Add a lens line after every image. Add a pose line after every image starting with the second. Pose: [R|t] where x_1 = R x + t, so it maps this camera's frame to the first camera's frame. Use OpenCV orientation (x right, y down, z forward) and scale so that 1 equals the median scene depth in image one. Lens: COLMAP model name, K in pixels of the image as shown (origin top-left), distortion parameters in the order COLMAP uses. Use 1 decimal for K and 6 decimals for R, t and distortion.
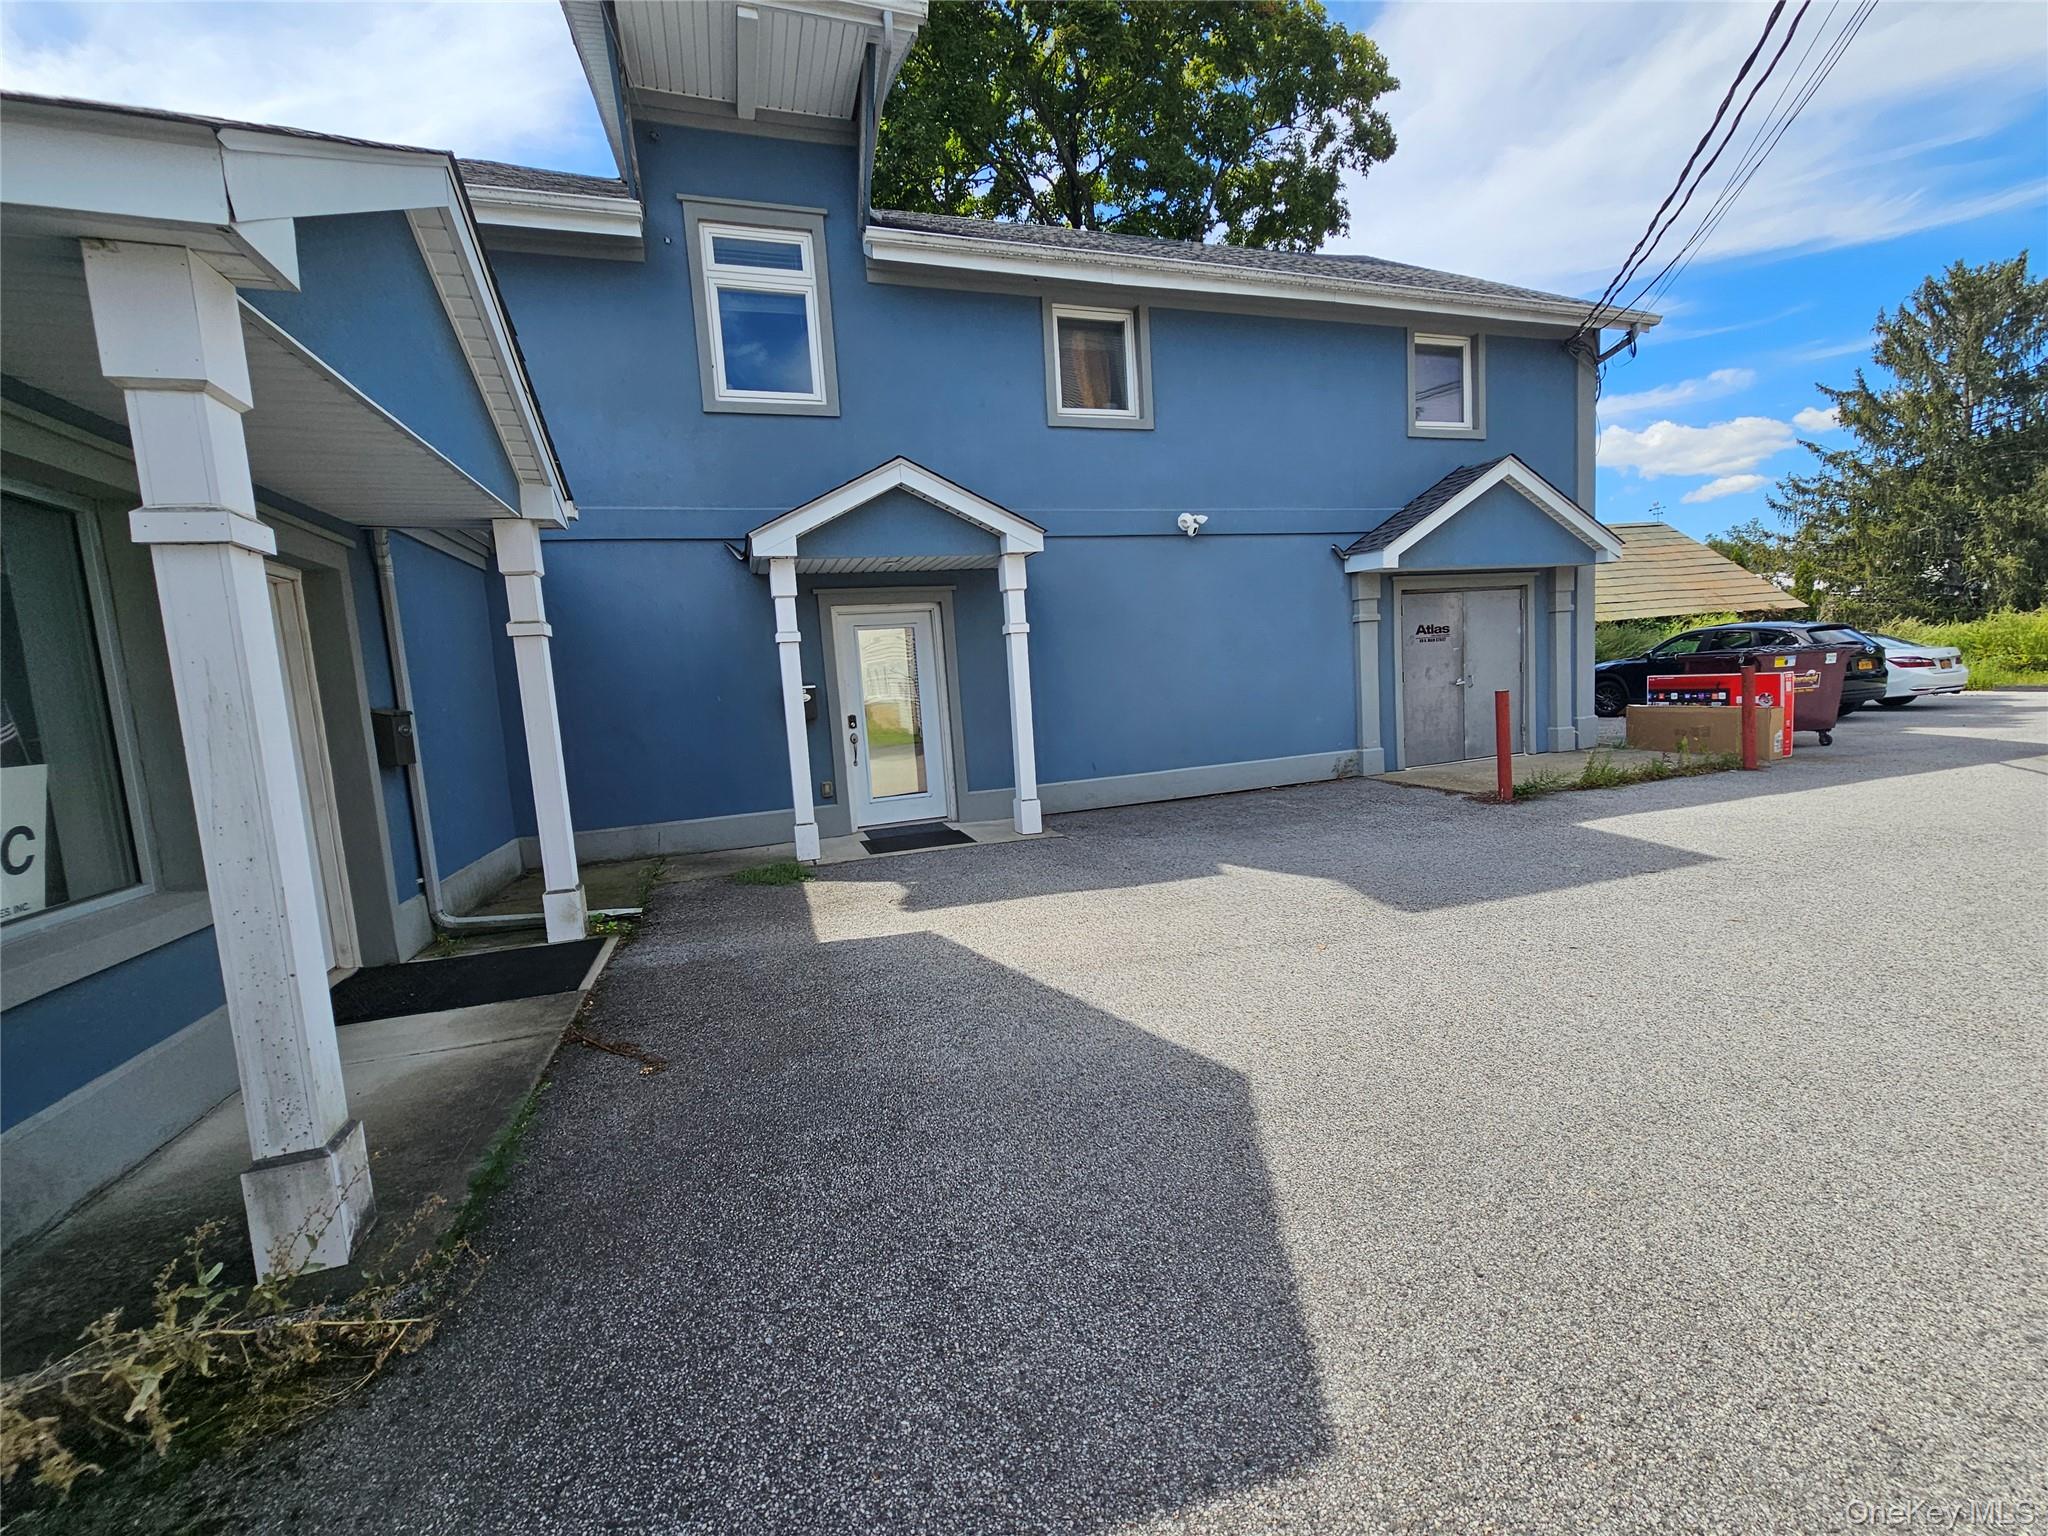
lens RADIAL K [[835.4, 0, 1024.5], [0, 835.4, 767.2], [0, 0, 1]] dist [0.003384, -0.001594]
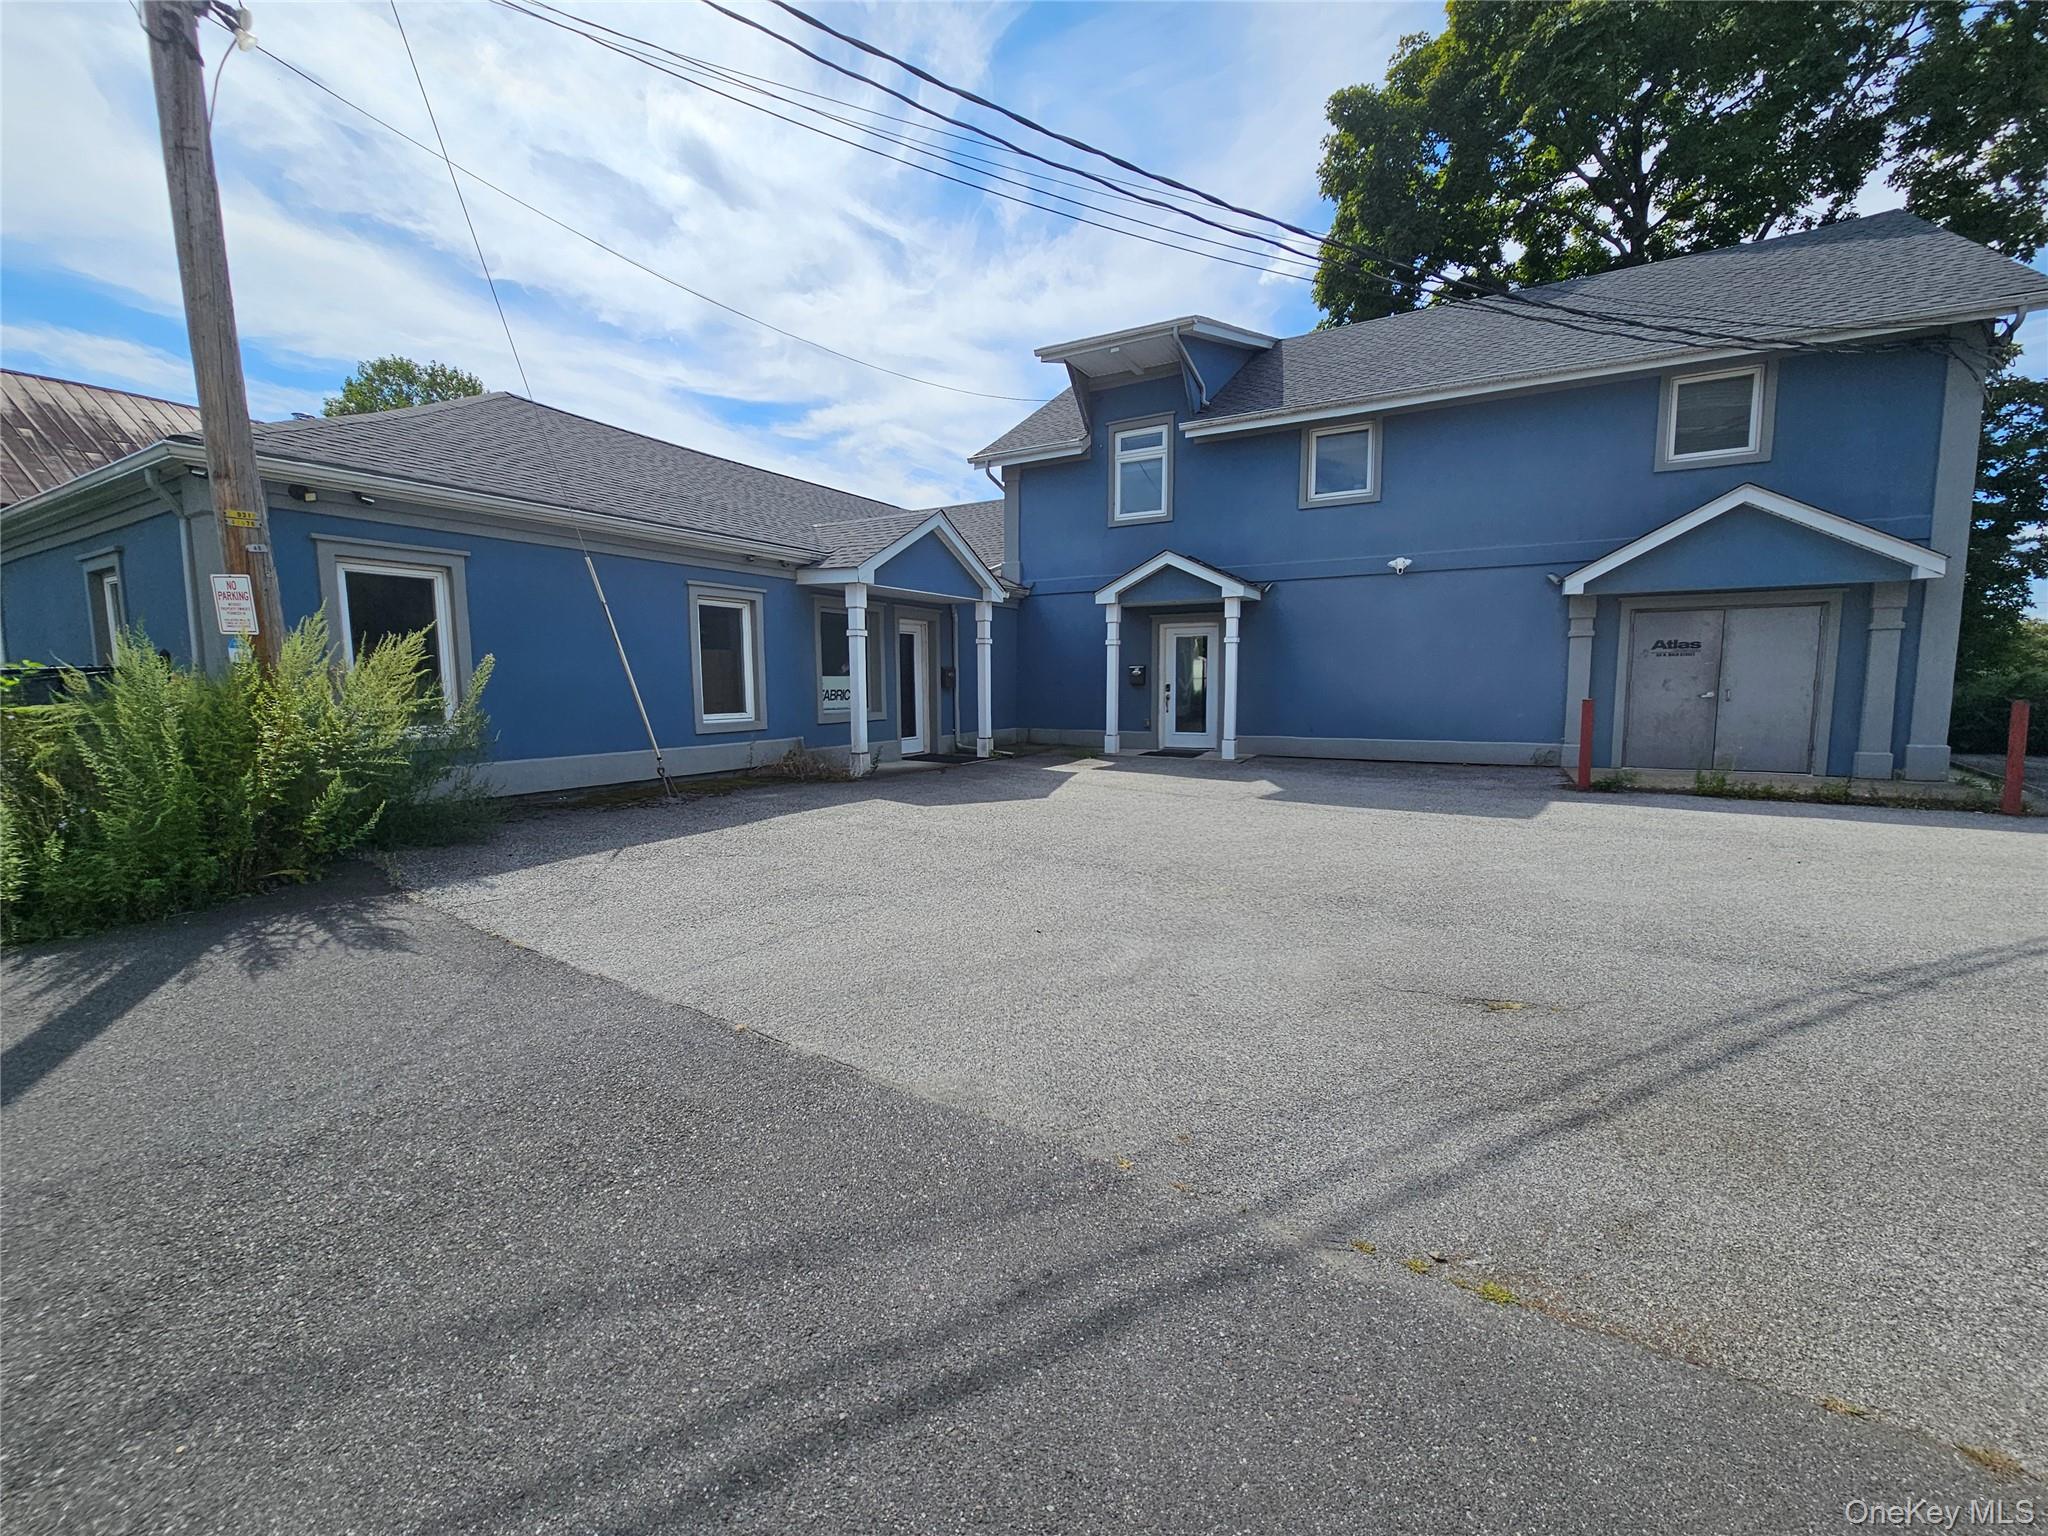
lens RADIAL K [[835.4, 0, 1023.6], [0, 835.4, 770.6], [0, 0, 1]] dist [0.003384, -0.001594]
pose [[0.668335, 0.143707, -0.729847, 0.790078], [-0.114285, 0.989349, 0.090150, -0.004149], [0.735028, 0.023161, 0.677641, -0.379403]]
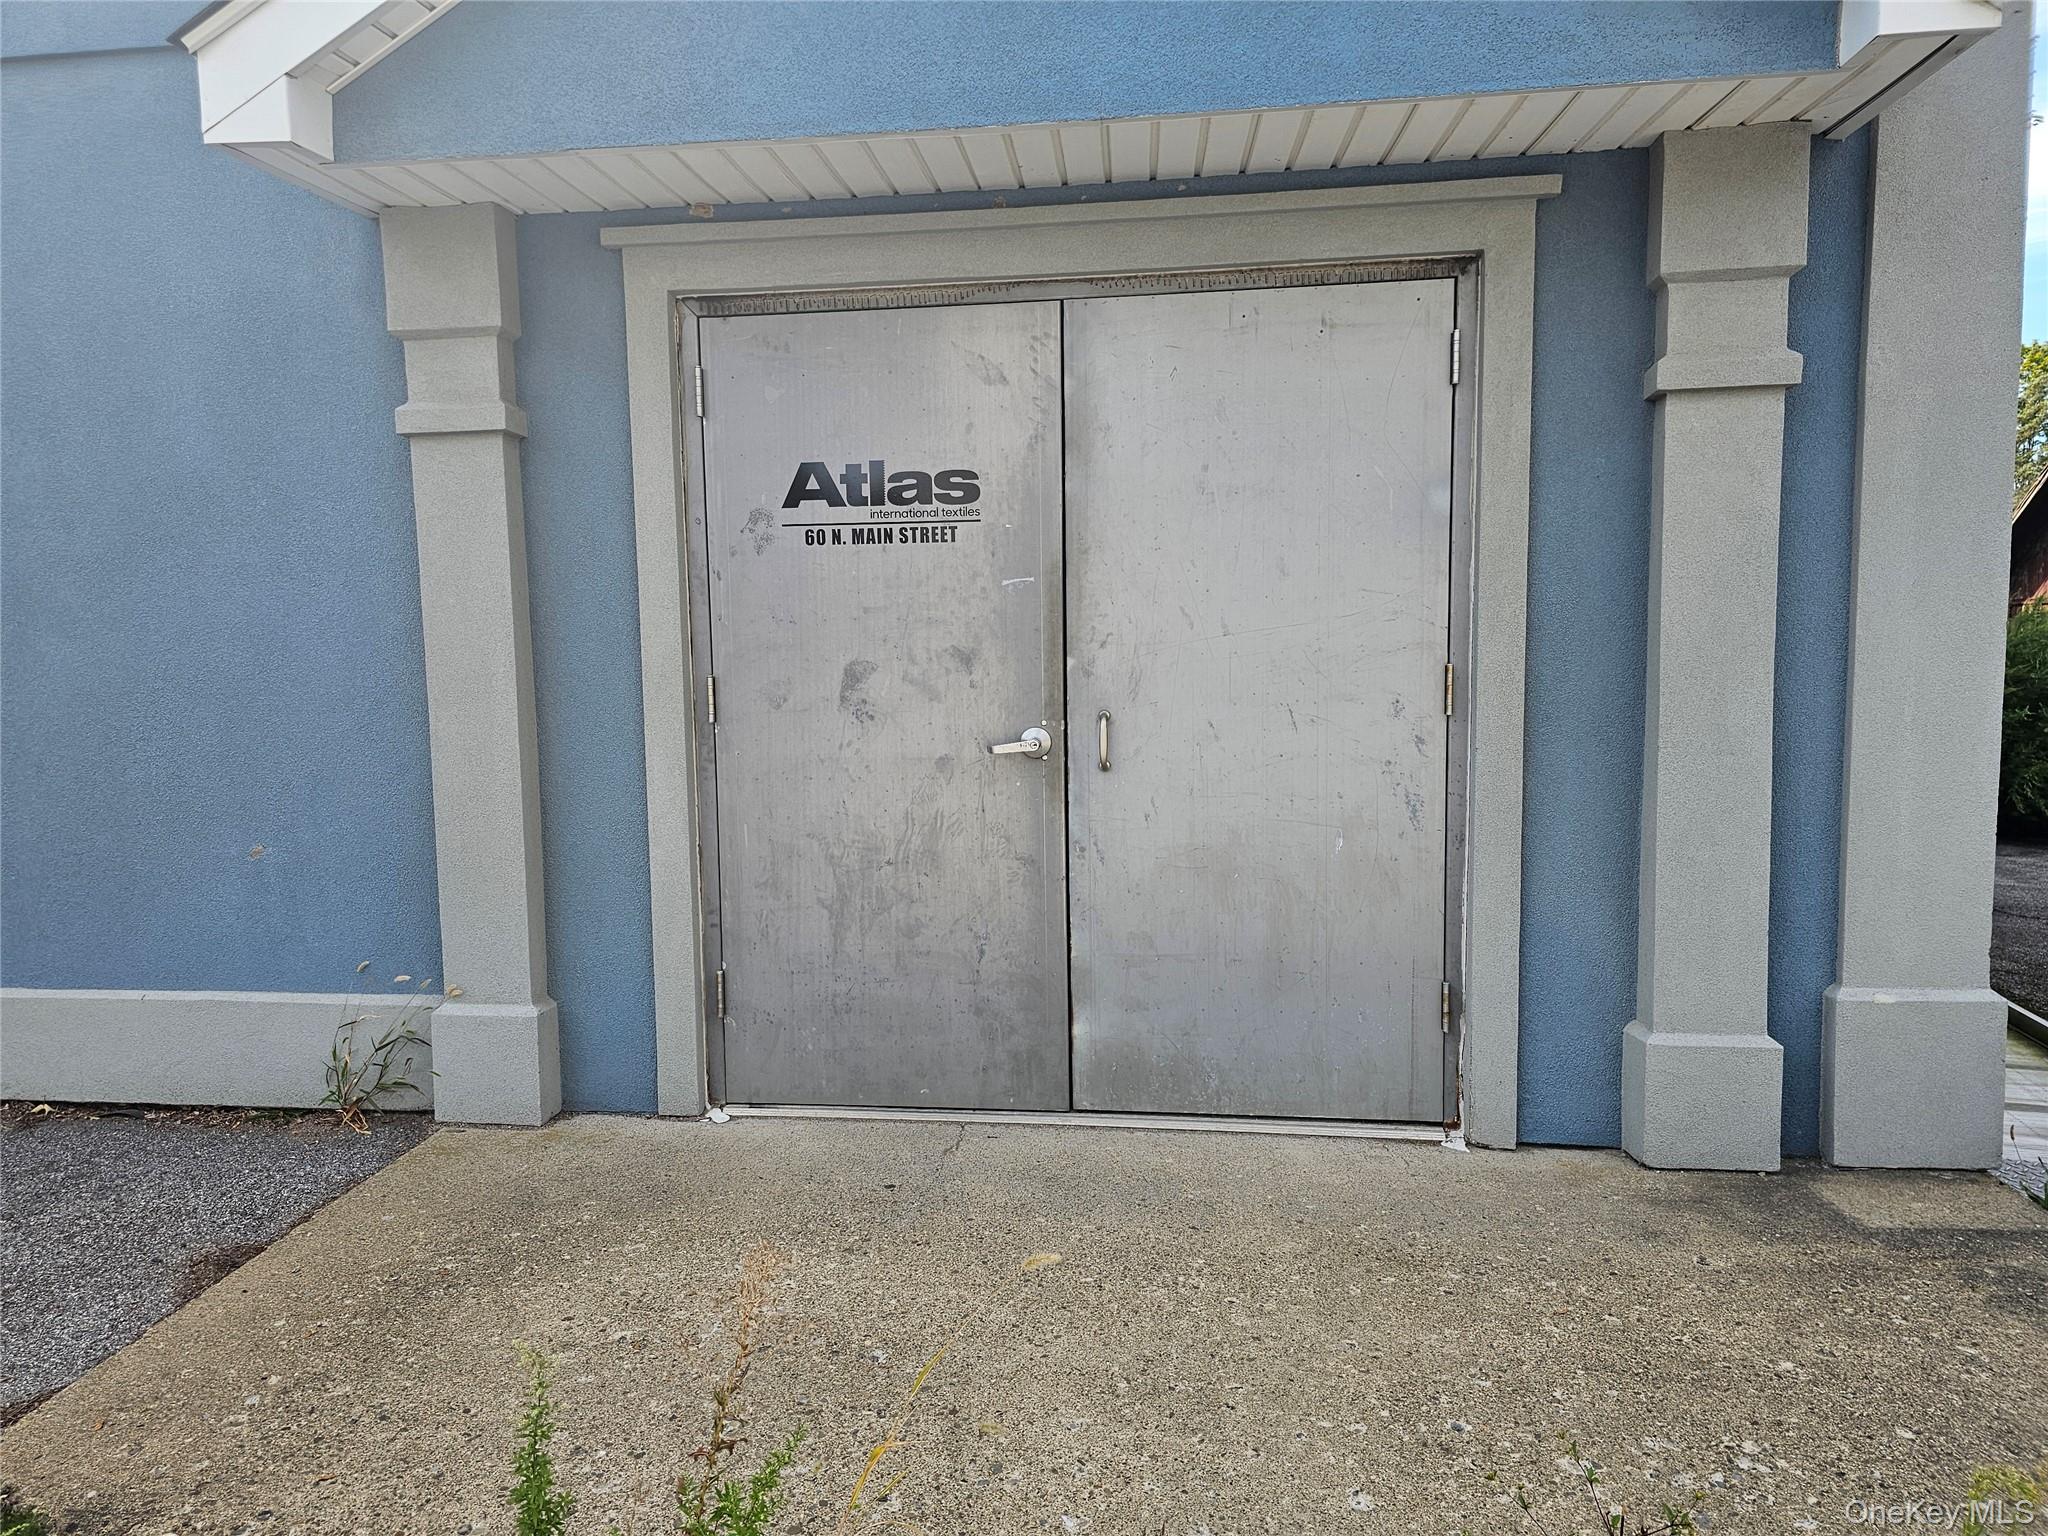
lens RADIAL K [[1331.4, 0, 1019.5], [0, 1331.4, 777.2], [0, 0, 1]] dist [0.039415, -0.000824]
pose [[0.893744, 0.096420, -0.438092, 0.721686], [-0.091878, 0.995268, 0.031611, -0.112357], [0.439067, 0.011999, 0.898374, 0.763719]]
